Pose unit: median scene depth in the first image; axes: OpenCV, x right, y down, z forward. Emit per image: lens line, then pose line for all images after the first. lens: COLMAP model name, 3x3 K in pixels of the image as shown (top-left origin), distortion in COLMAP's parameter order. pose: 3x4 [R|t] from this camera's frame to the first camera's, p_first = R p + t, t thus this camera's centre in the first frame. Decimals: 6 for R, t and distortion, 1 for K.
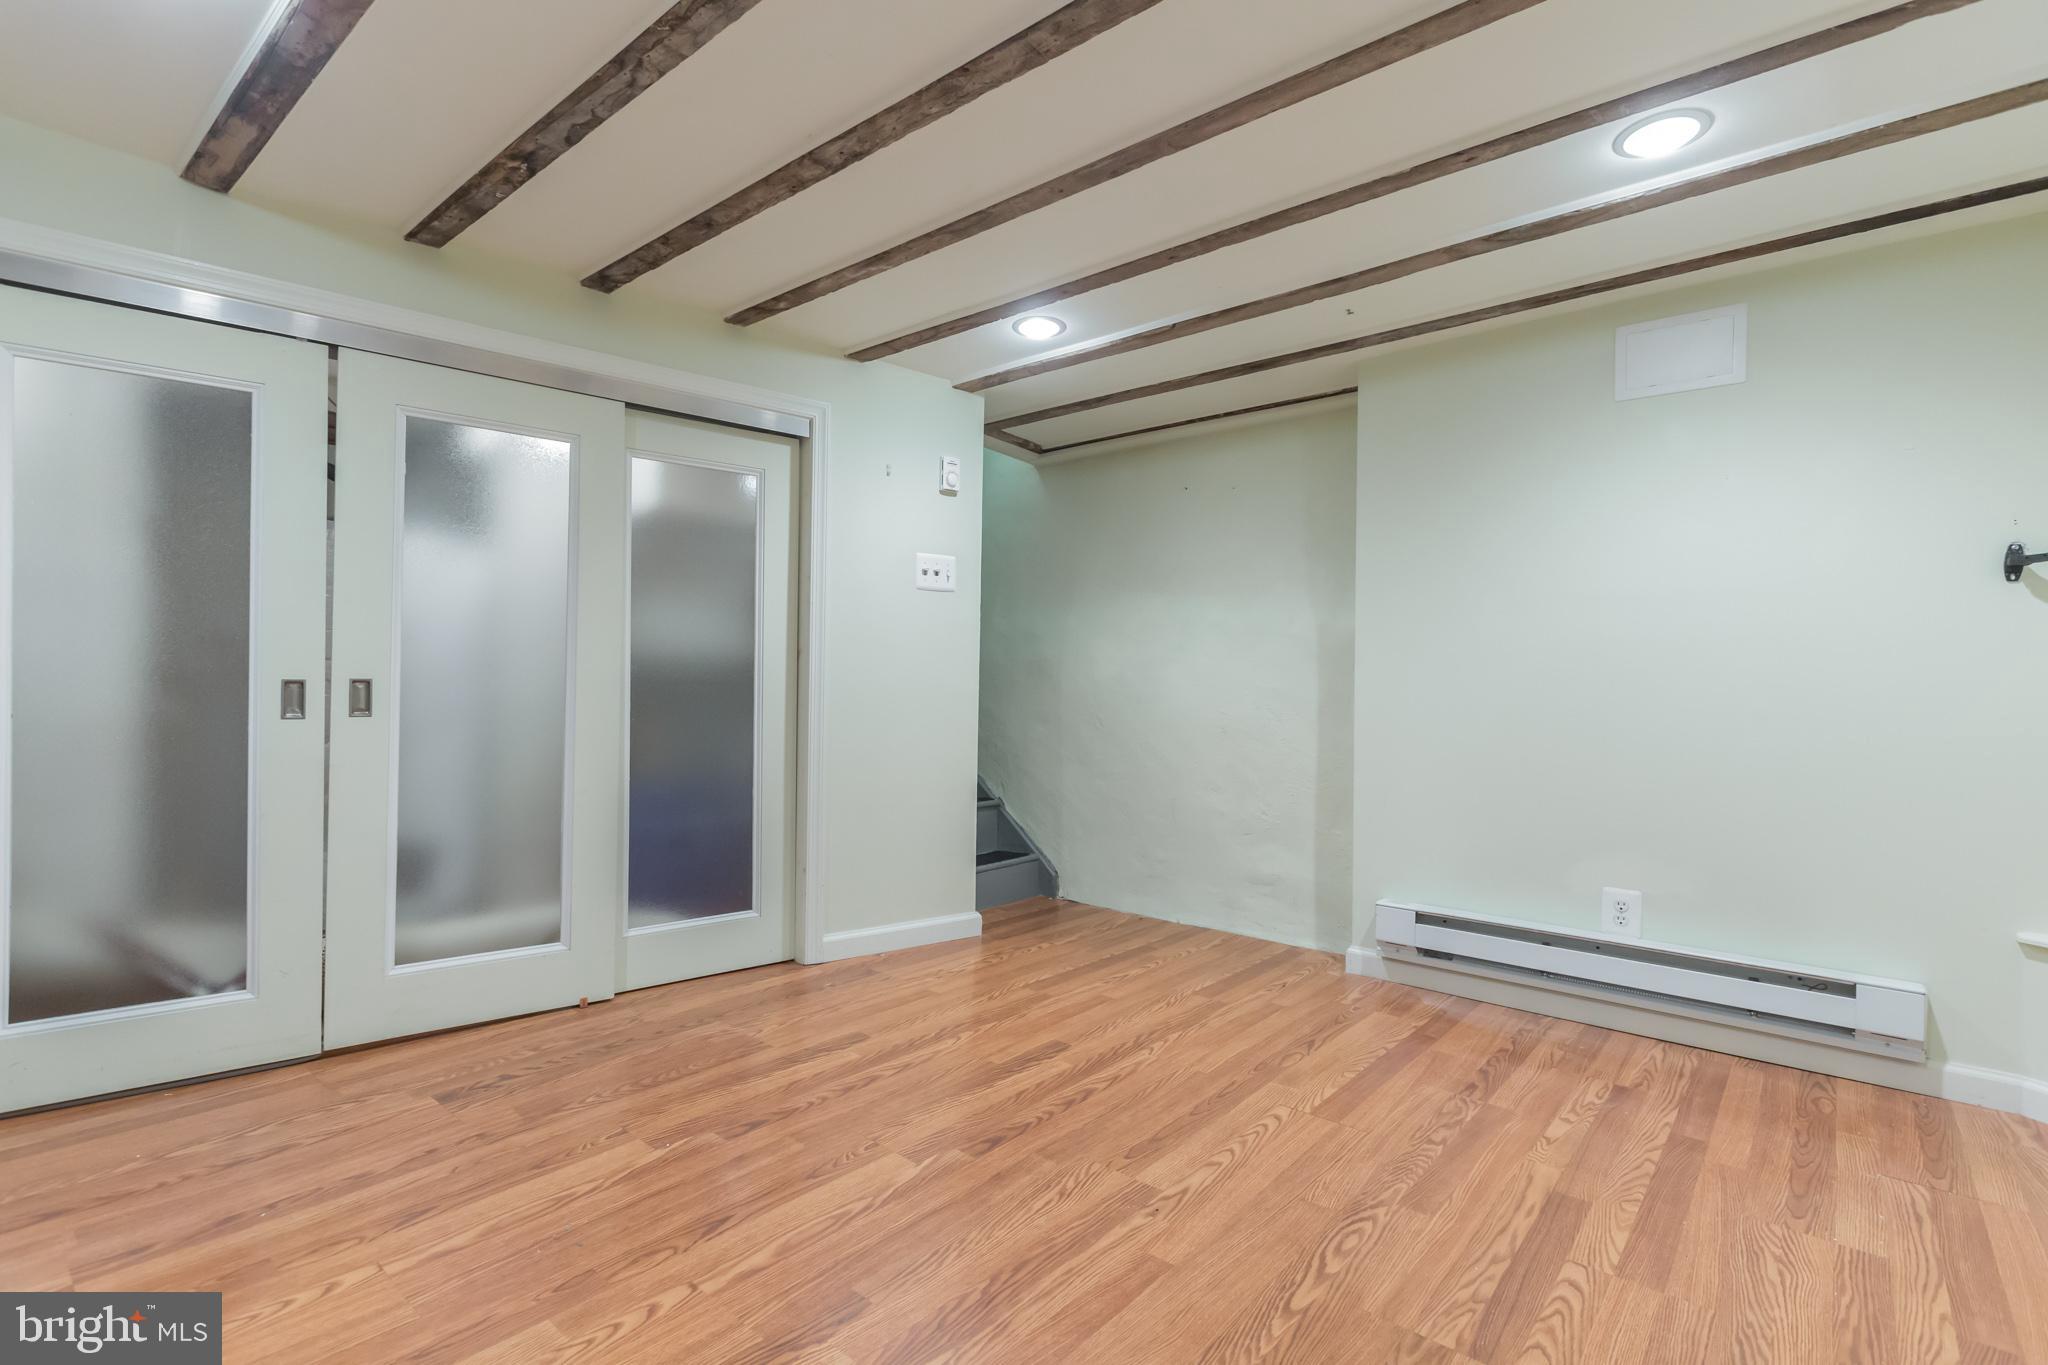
lens RADIAL K [[914.3, 0, 1010.3], [0, 914.3, 686.3], [0, 0, 1]] dist [-0.000854, -0.000232]
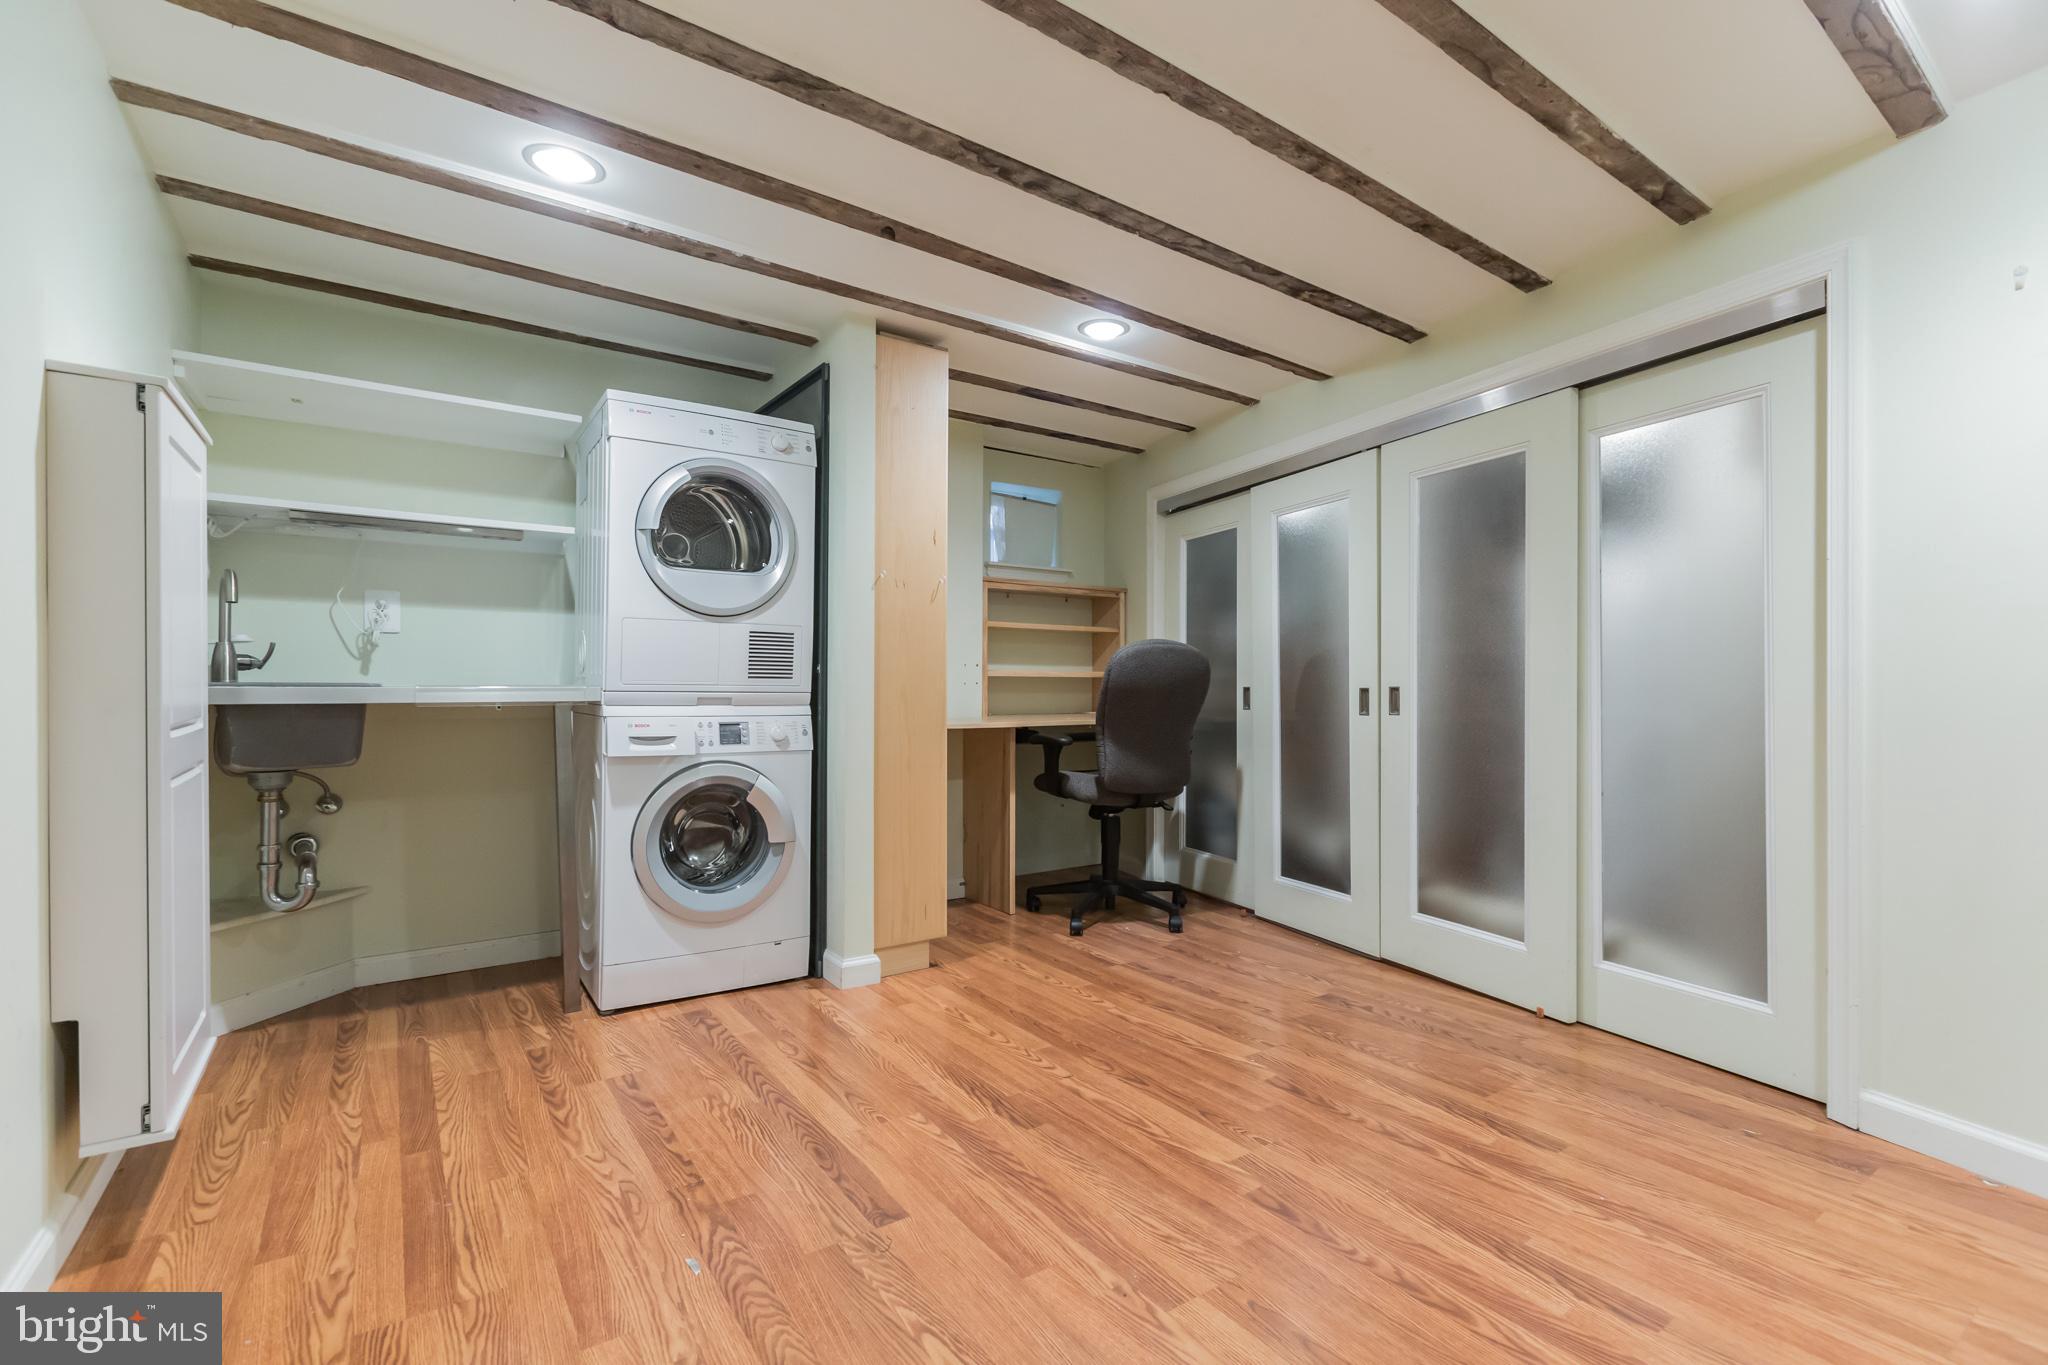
lens RADIAL K [[914.3, 0, 1010.3], [0, 914.3, 686.3], [0, 0, 1]] dist [-0.000854, -0.000232]
pose [[-0.237127, -0.017812, -0.971315, 0.771161], [-0.005383, 0.999841, -0.017020, 0.018345], [0.971464, 0.001193, -0.237185, 0.830613]]
